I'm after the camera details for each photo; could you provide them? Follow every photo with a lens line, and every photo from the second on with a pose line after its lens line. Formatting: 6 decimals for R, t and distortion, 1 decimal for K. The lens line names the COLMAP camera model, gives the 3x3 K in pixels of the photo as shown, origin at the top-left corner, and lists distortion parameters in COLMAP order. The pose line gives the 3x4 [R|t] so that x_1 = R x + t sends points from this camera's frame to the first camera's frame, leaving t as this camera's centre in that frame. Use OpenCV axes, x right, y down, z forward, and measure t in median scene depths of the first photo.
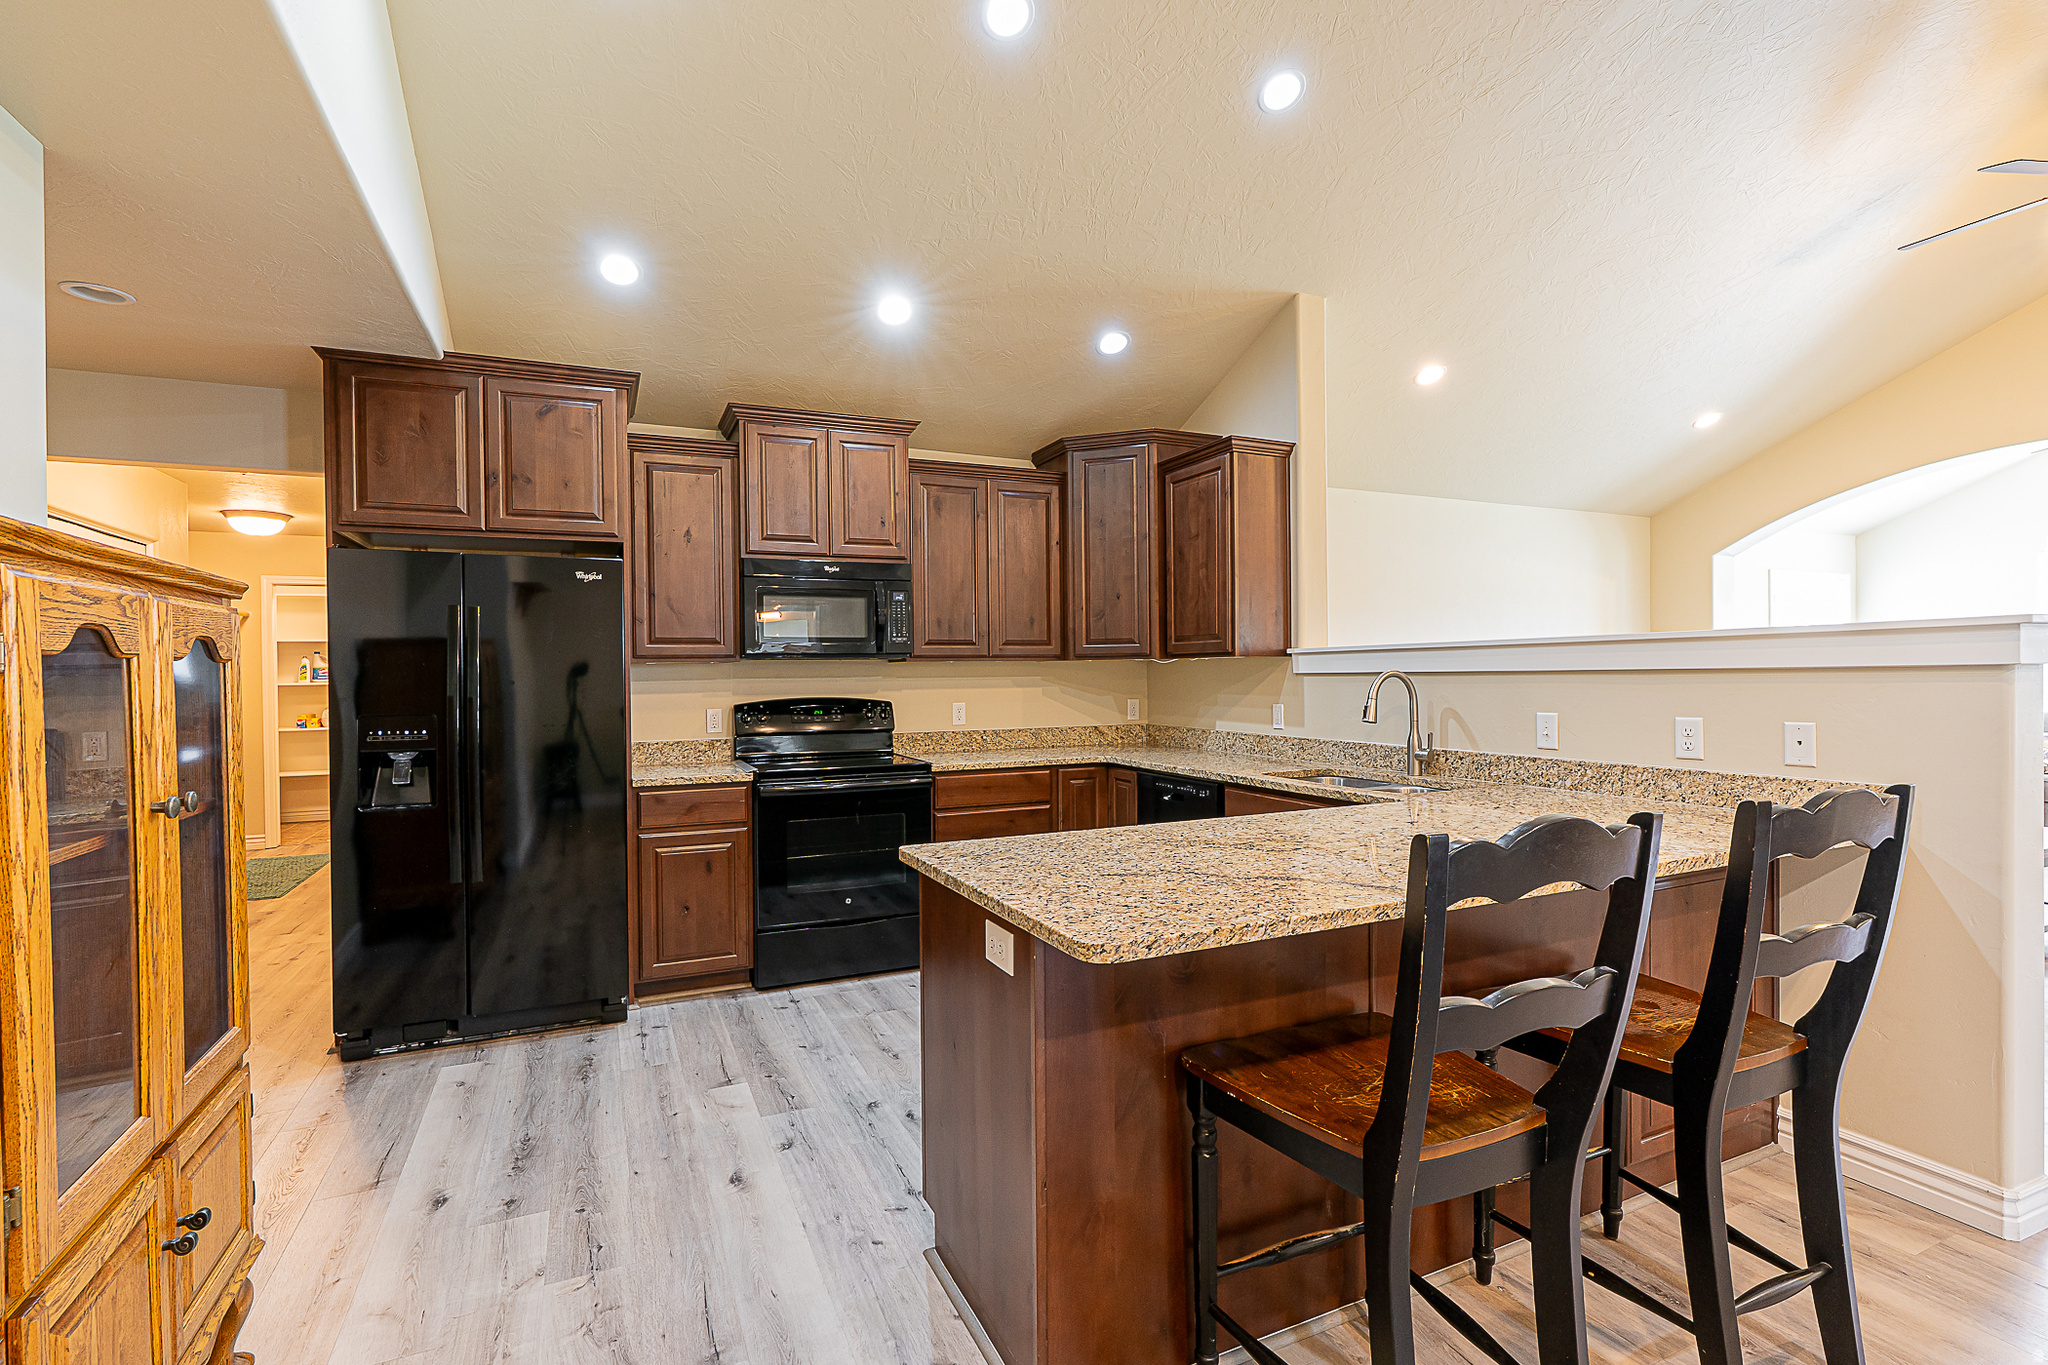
lens RADIAL K [[932.7, 0, 1024.0], [0, 932.7, 682.5], [0, 0, 1]] dist [-0.010851, 0.004089]
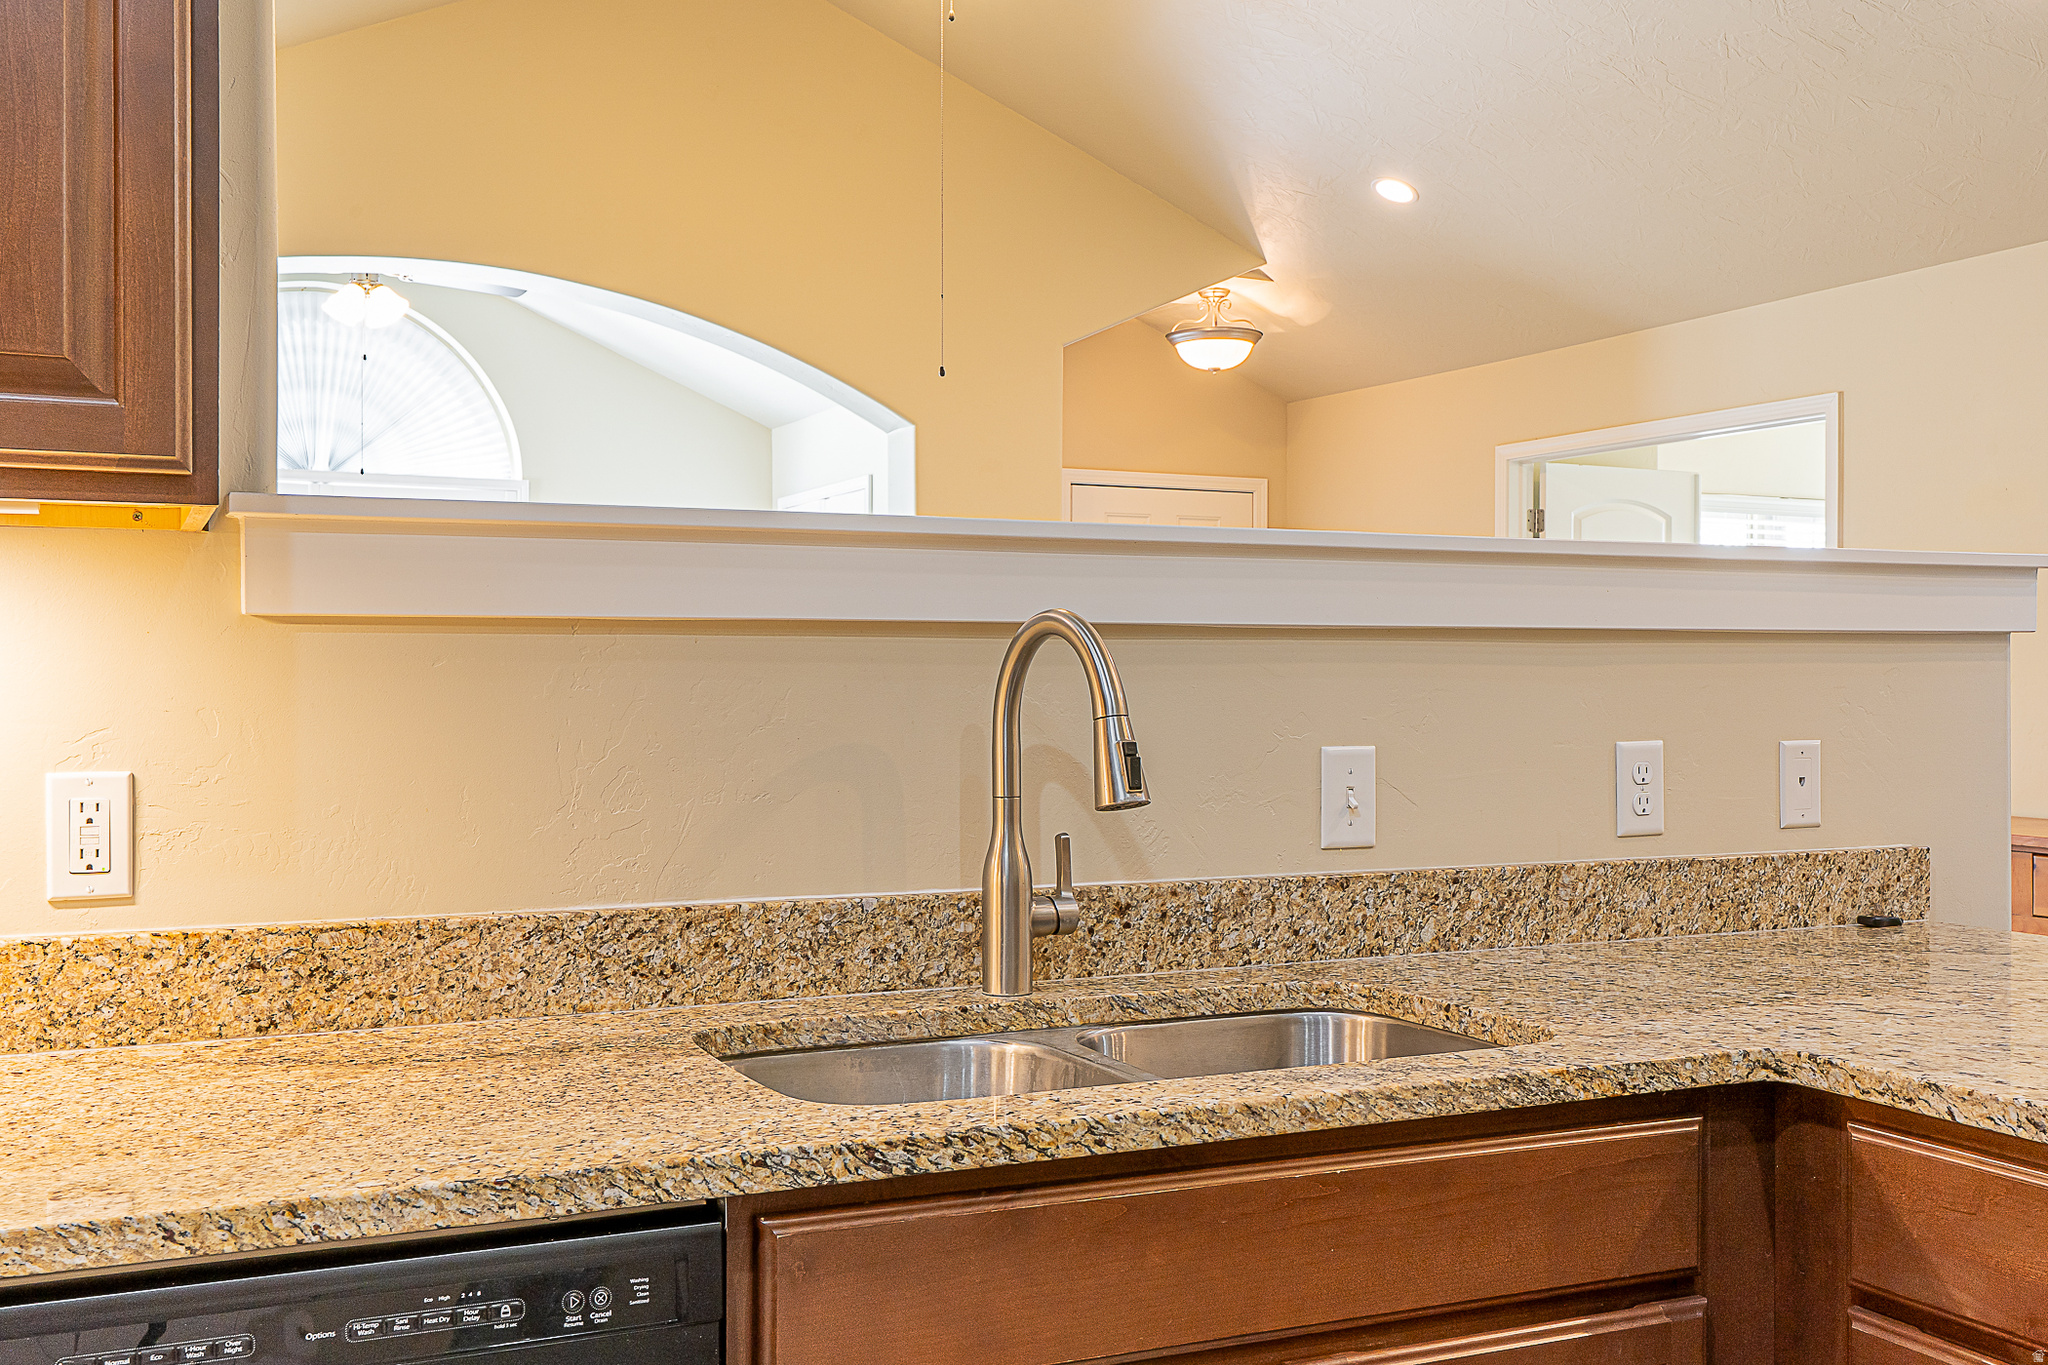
lens RADIAL K [[2112.8, 0, 1024.0], [0, 2112.8, 682.5], [0, 0, 1]] dist [0.008959, 0.005064]
pose [[-0.009980, 0.009816, 0.999902, -0.242883], [0.009944, 0.999903, -0.009716, 0.014468], [-0.999901, 0.009846, -0.010076, 1.125847]]
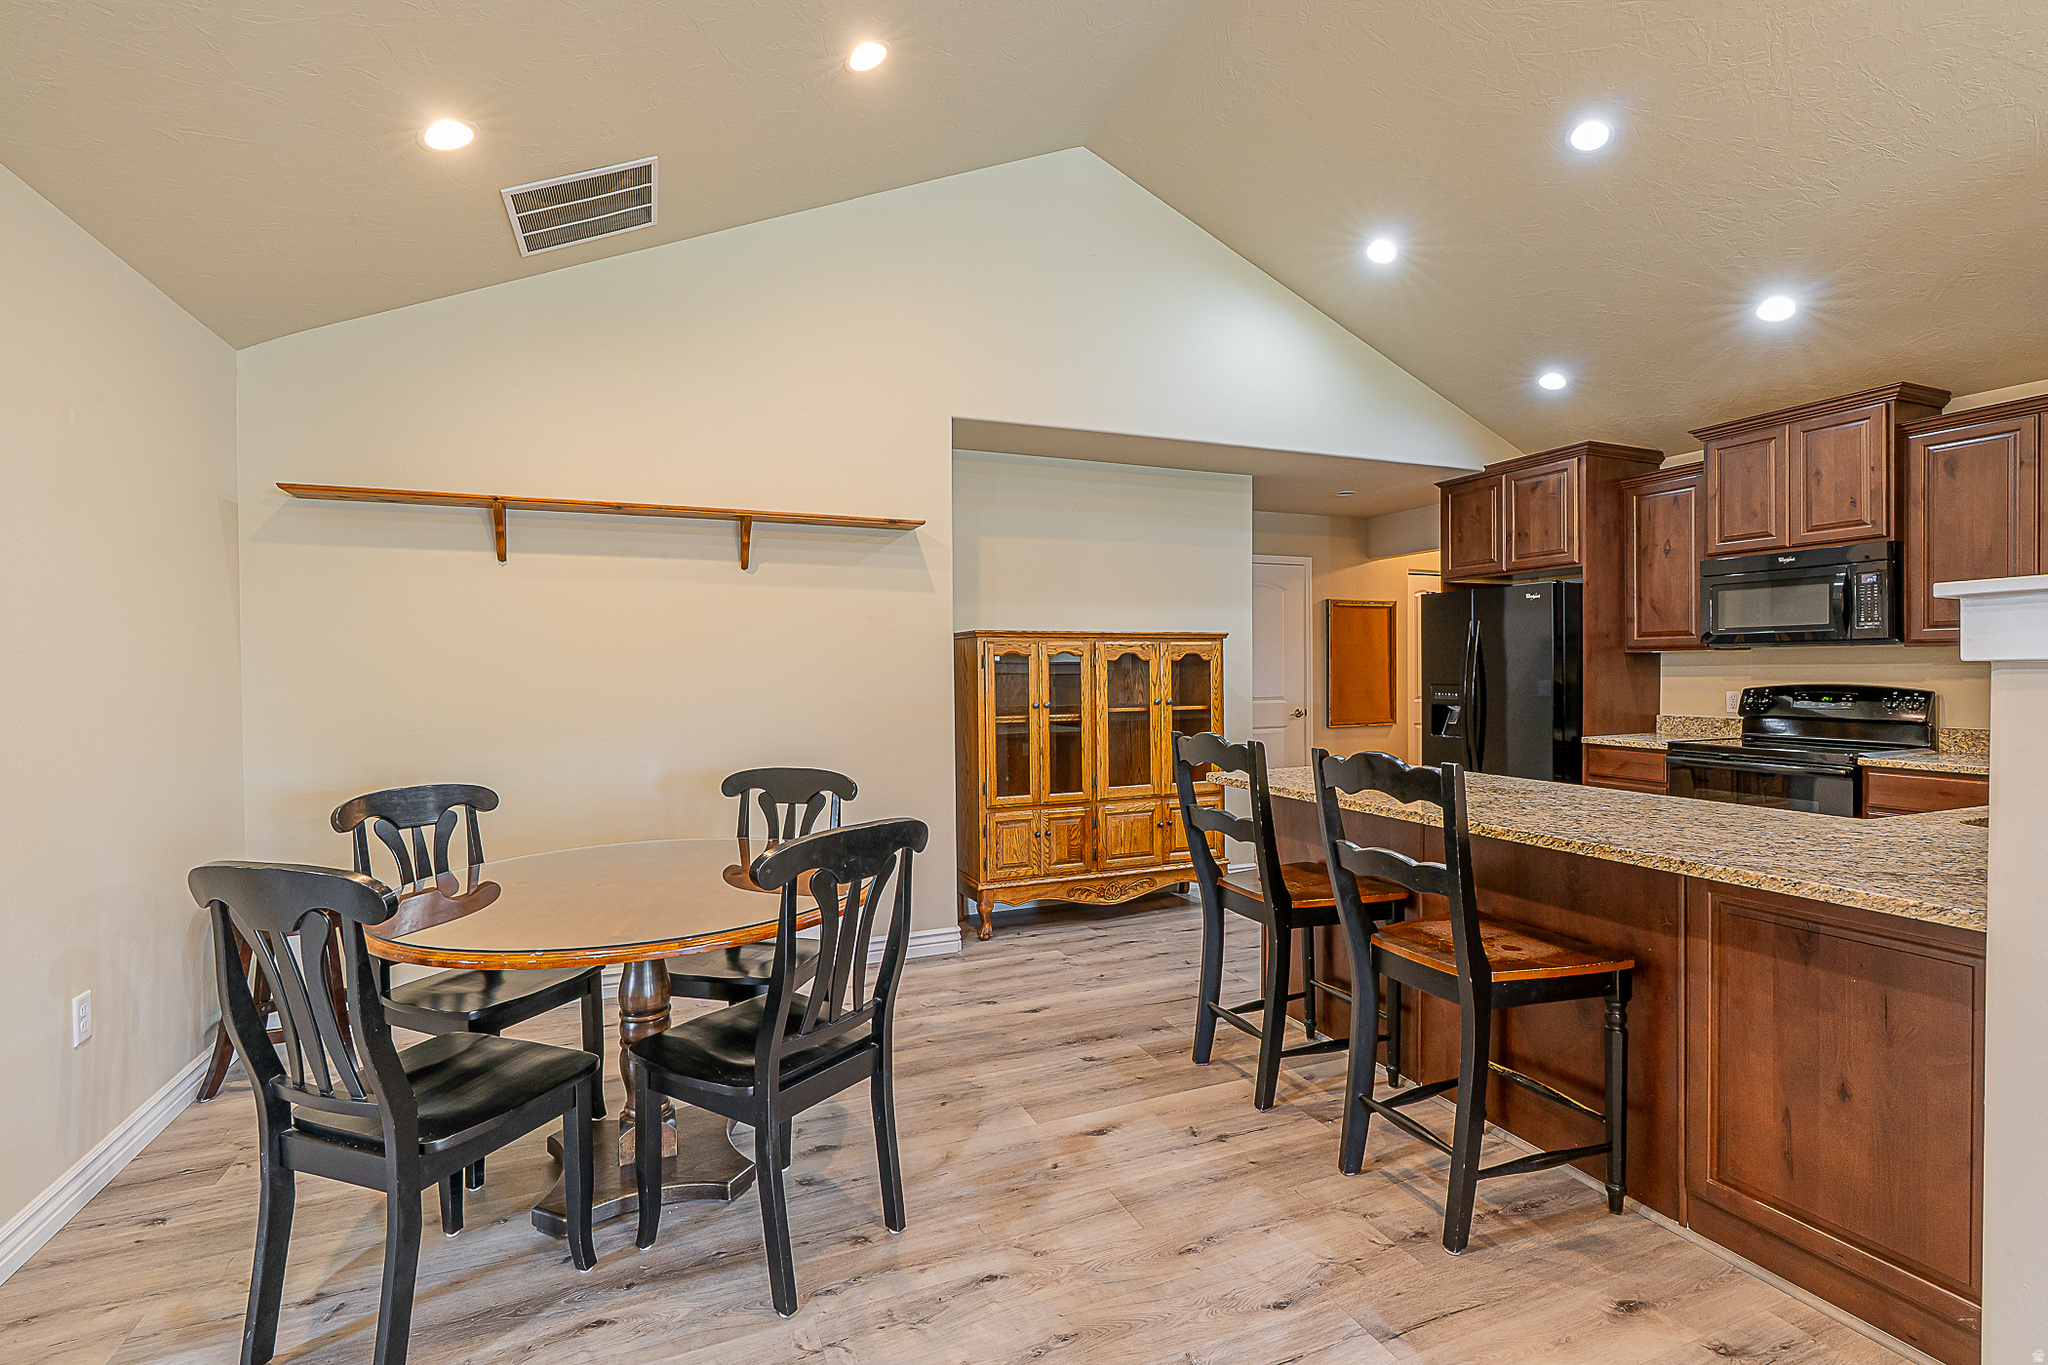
lens RADIAL K [[932.7, 0, 1024.0], [0, 932.7, 682.5], [0, 0, 1]] dist [-0.010851, 0.004089]
pose [[-0.036866, 0.027339, -0.998946, 1.166718], [-0.001433, 0.999623, 0.027411, -0.016654], [0.999319, 0.002442, -0.036813, 0.260937]]
